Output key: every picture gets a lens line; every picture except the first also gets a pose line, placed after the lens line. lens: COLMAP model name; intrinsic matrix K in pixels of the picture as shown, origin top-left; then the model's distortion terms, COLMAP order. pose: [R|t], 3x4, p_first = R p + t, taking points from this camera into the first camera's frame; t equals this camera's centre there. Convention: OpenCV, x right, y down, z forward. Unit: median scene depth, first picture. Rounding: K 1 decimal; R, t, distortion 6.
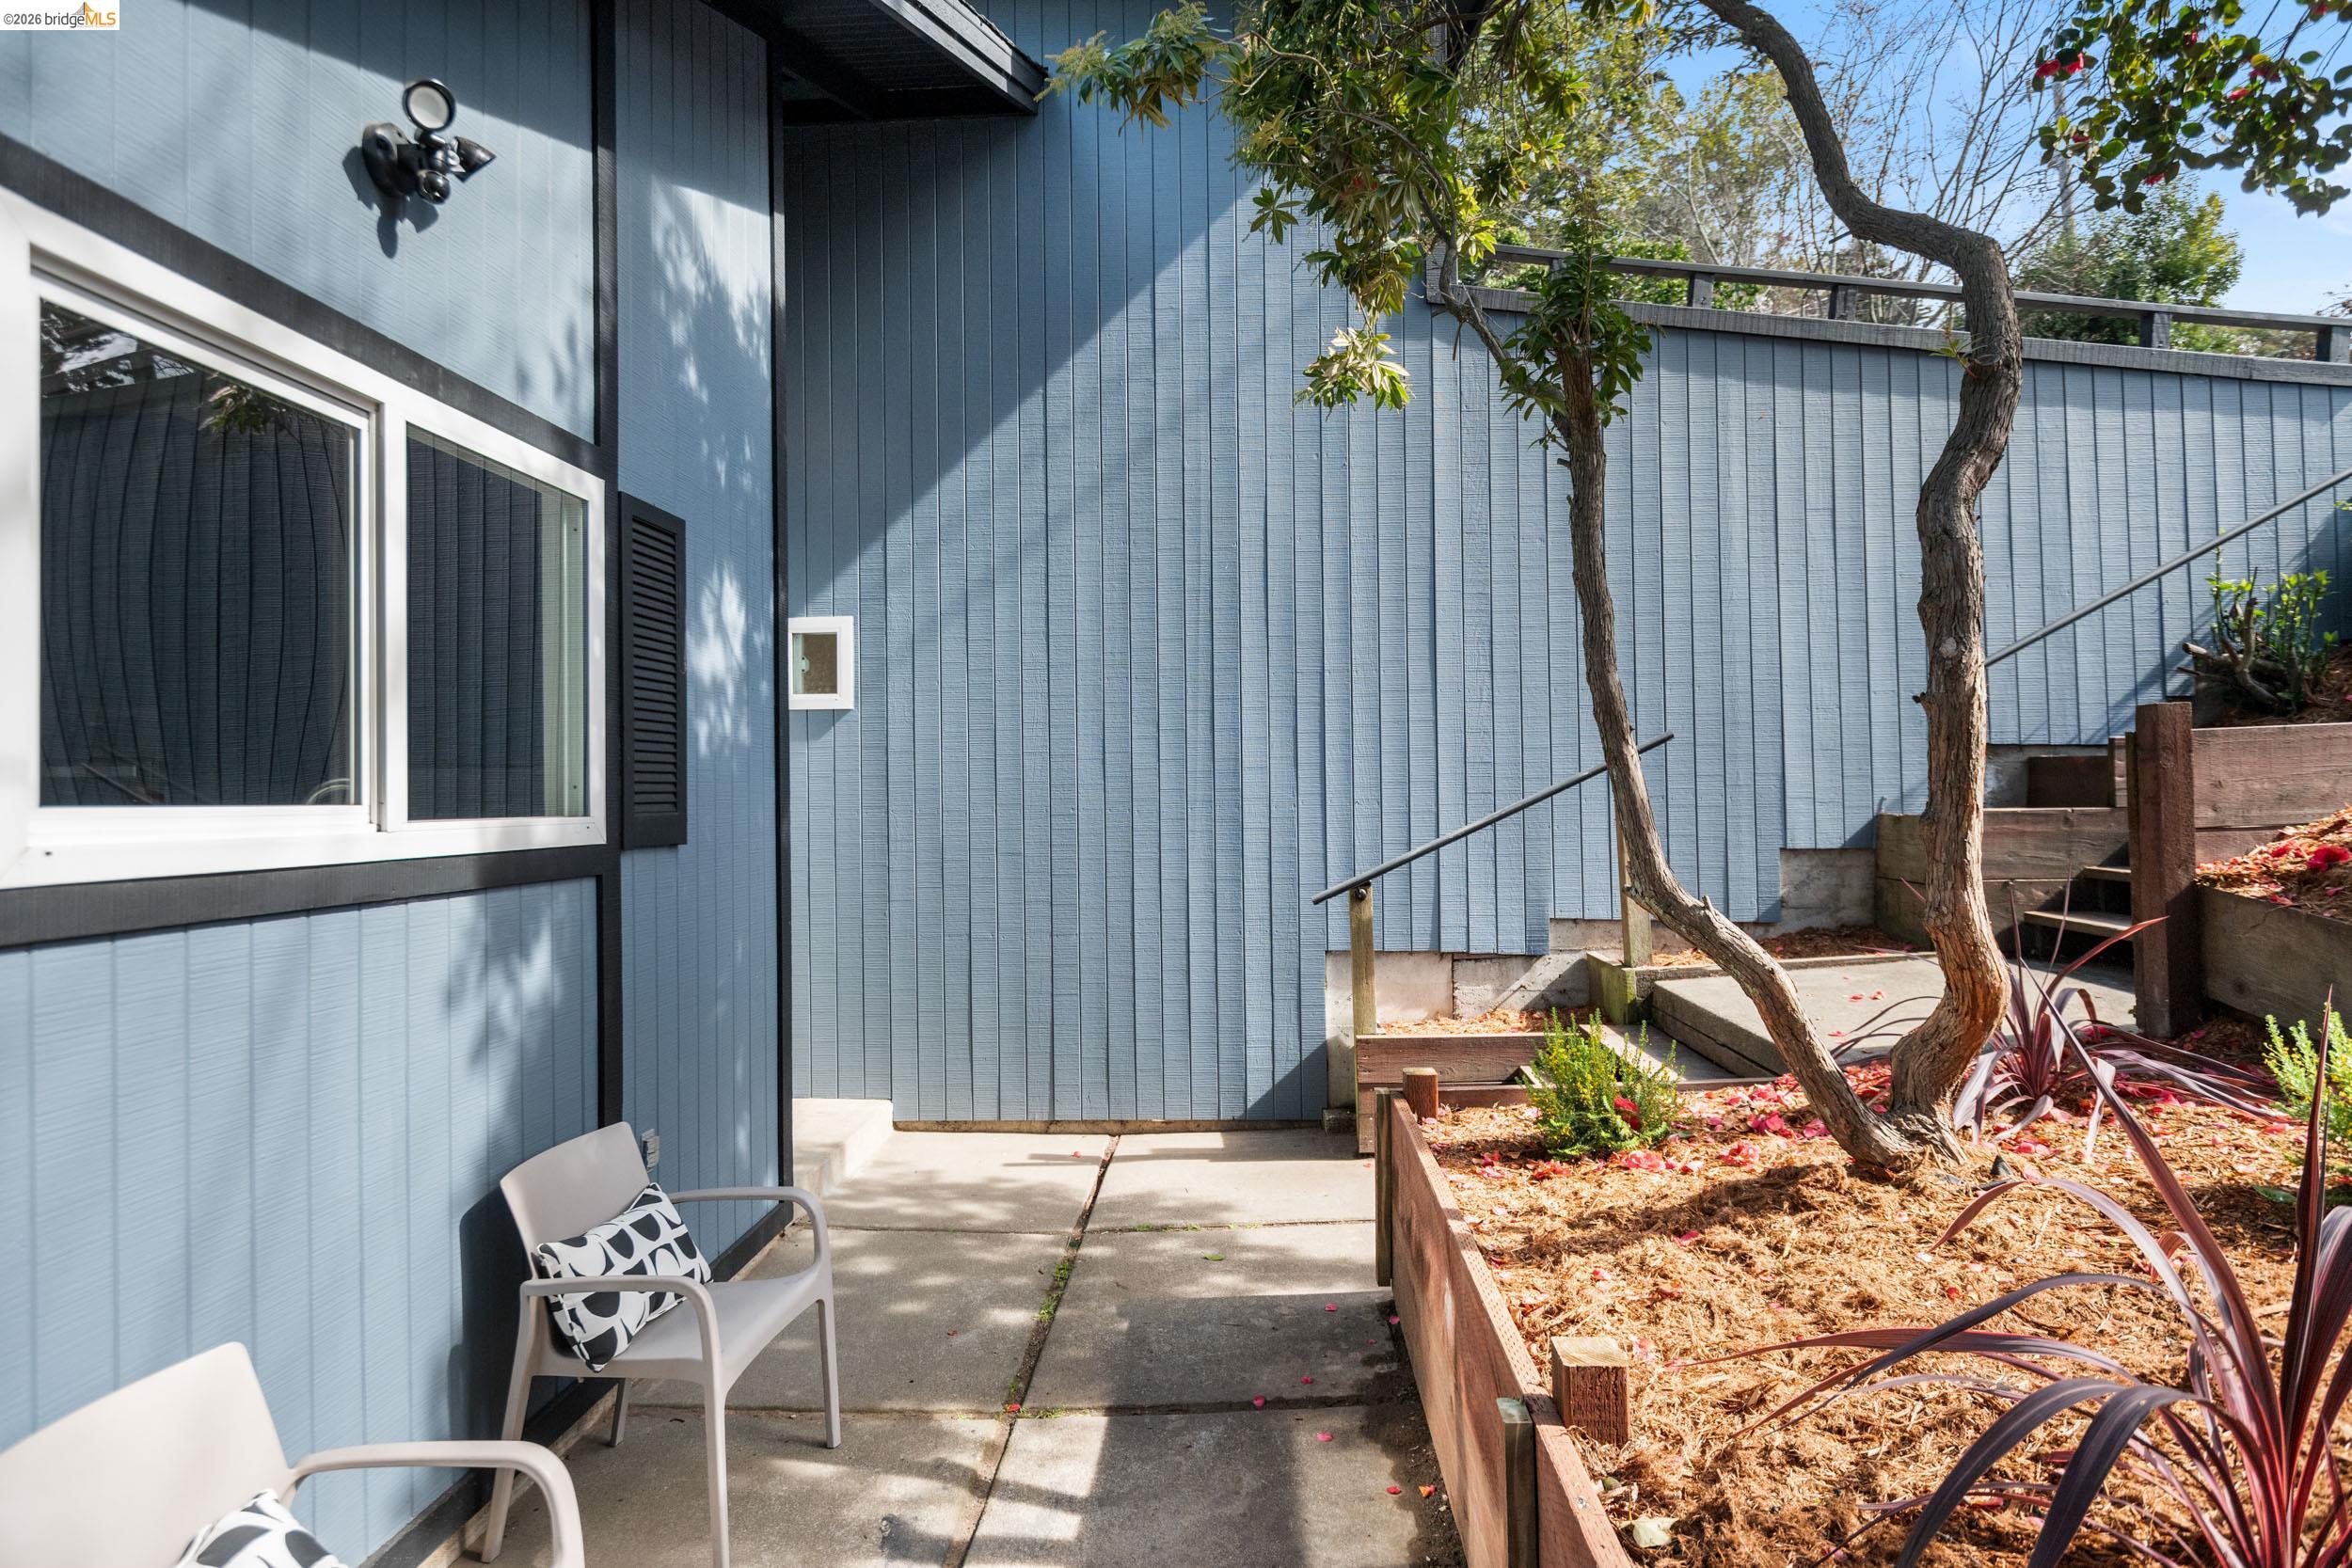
lens RADIAL K [[1260.6, 0, 1176.9], [0, 1260.6, 758.4], [0, 0, 1]] dist [0.002759, -0.001056]
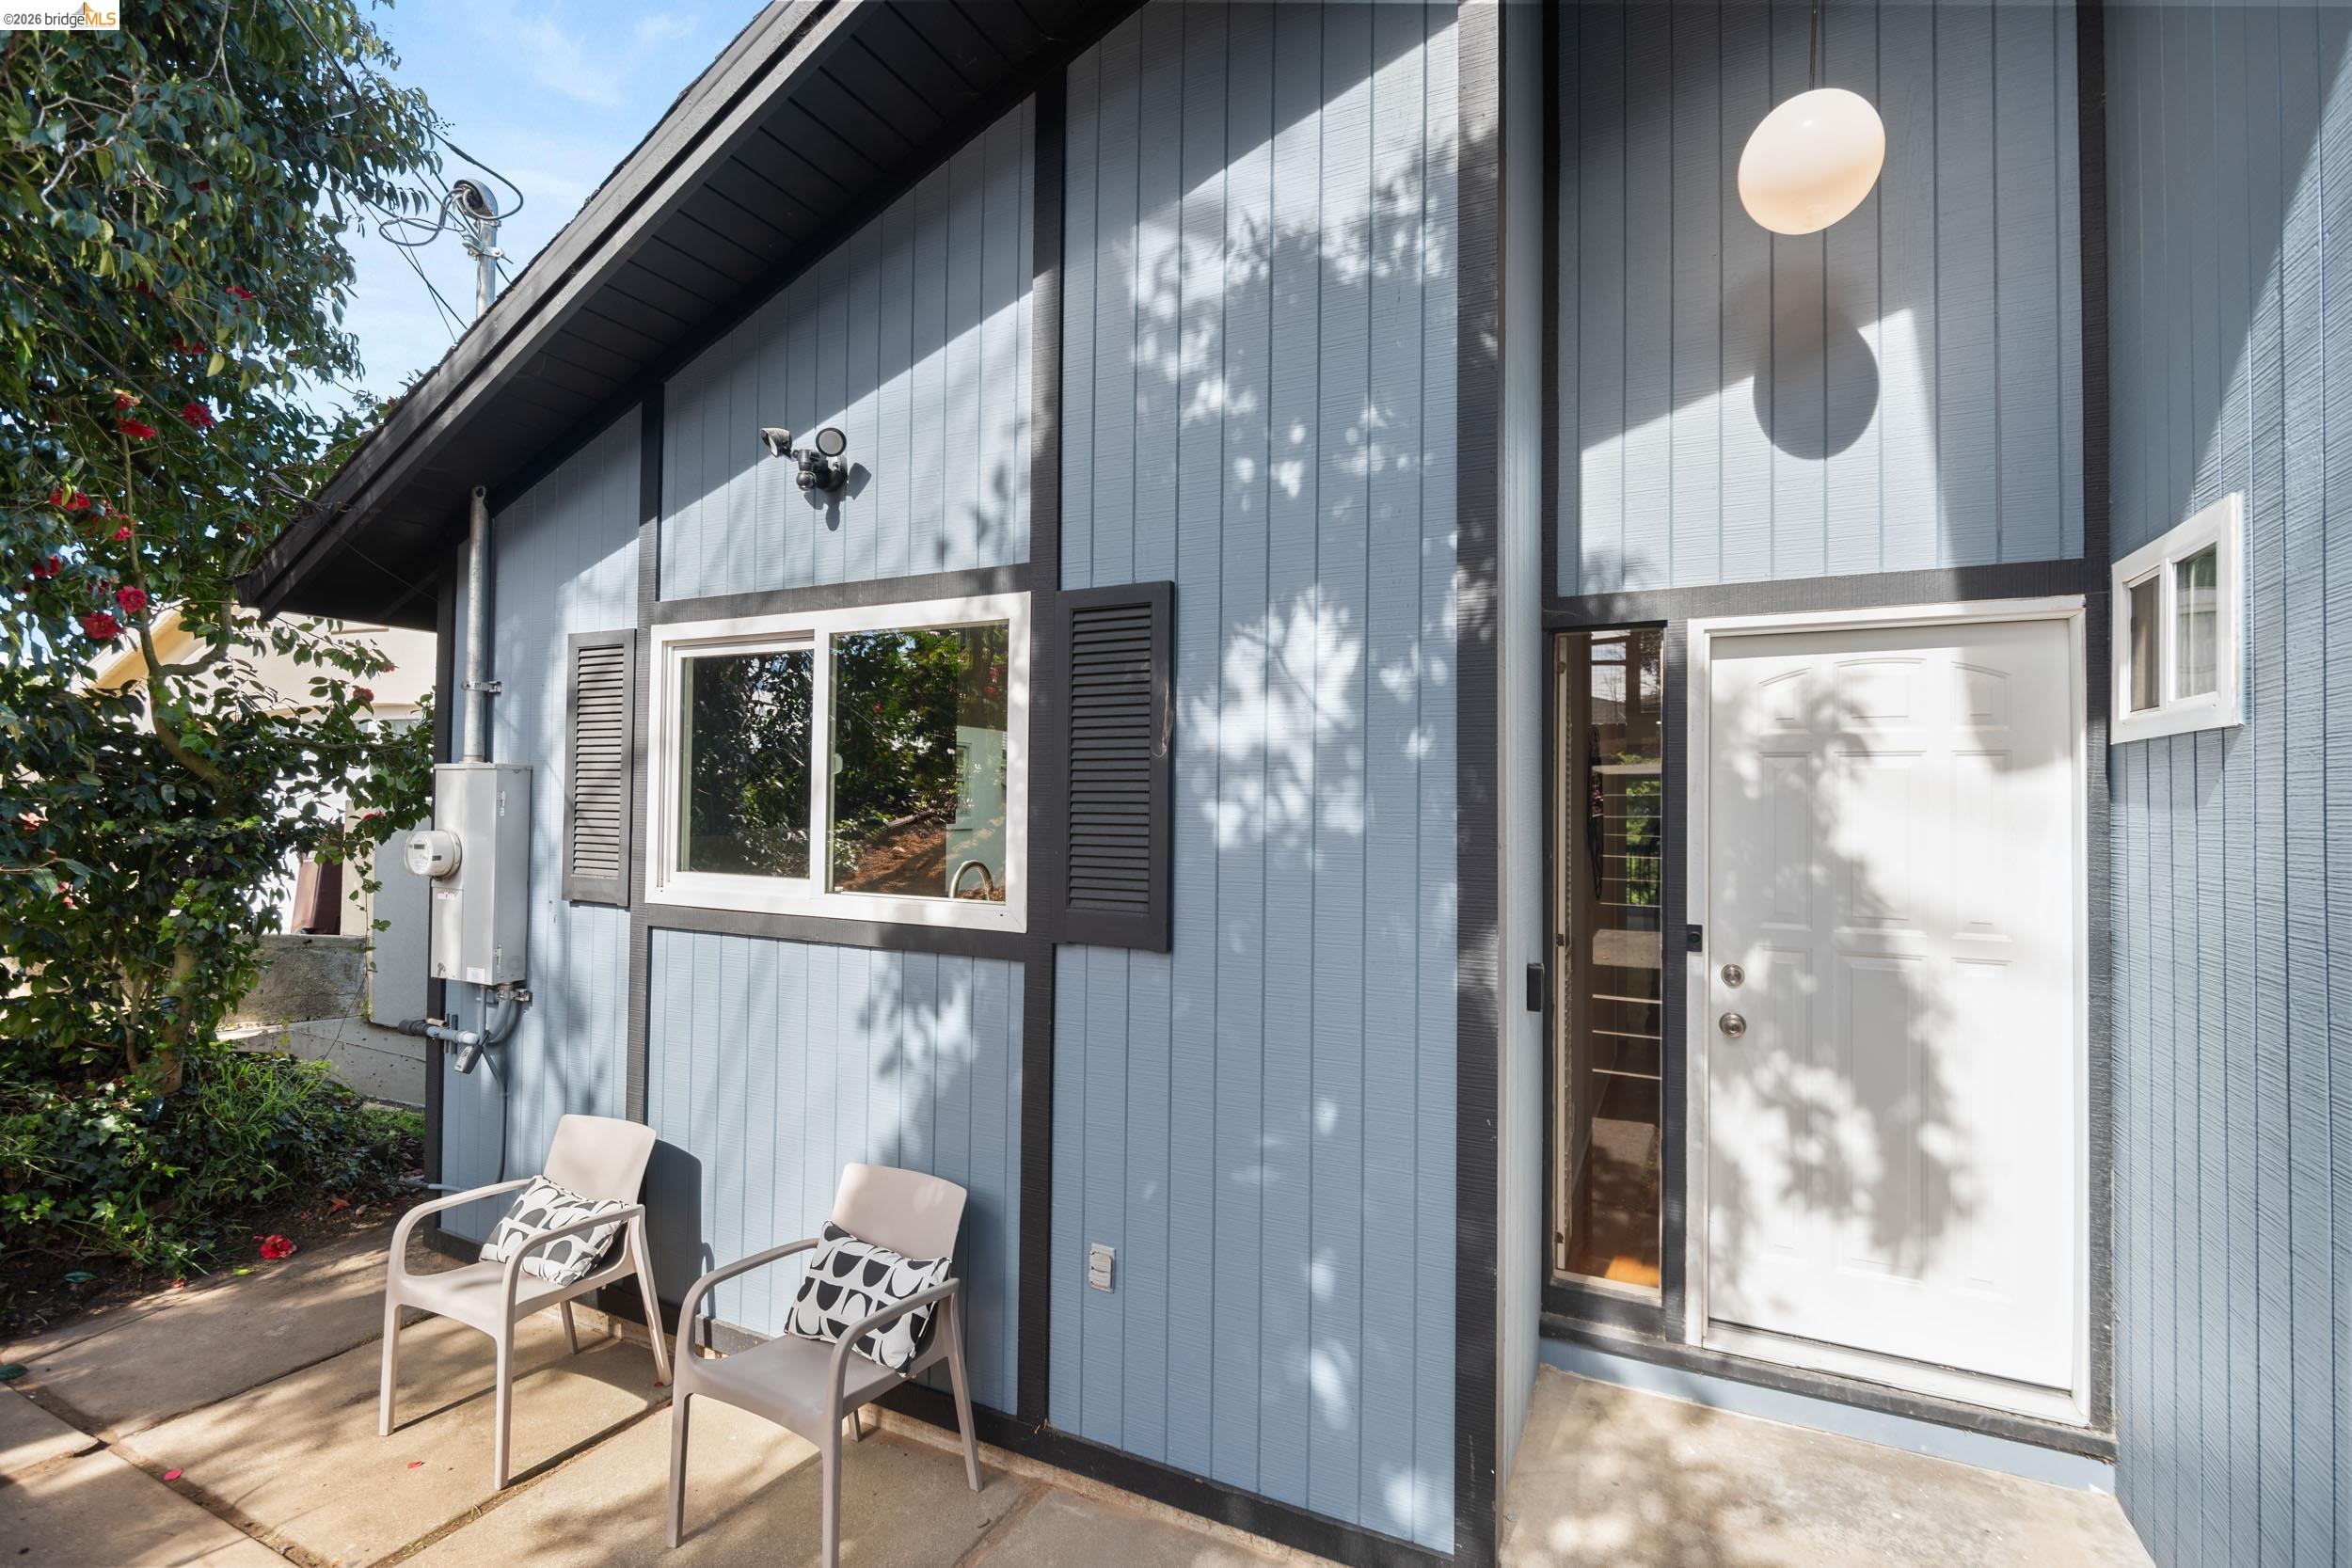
lens RADIAL K [[1074.6, 0, 1176.0], [0, 1074.6, 784.0], [0, 0, 1]] dist [0.000927, 0.000278]
pose [[-0.388109, -0.028281, -0.921179, 0.375652], [0.007494, 0.999399, -0.033840, -0.029101], [0.921583, -0.020037, -0.387664, 1.652894]]
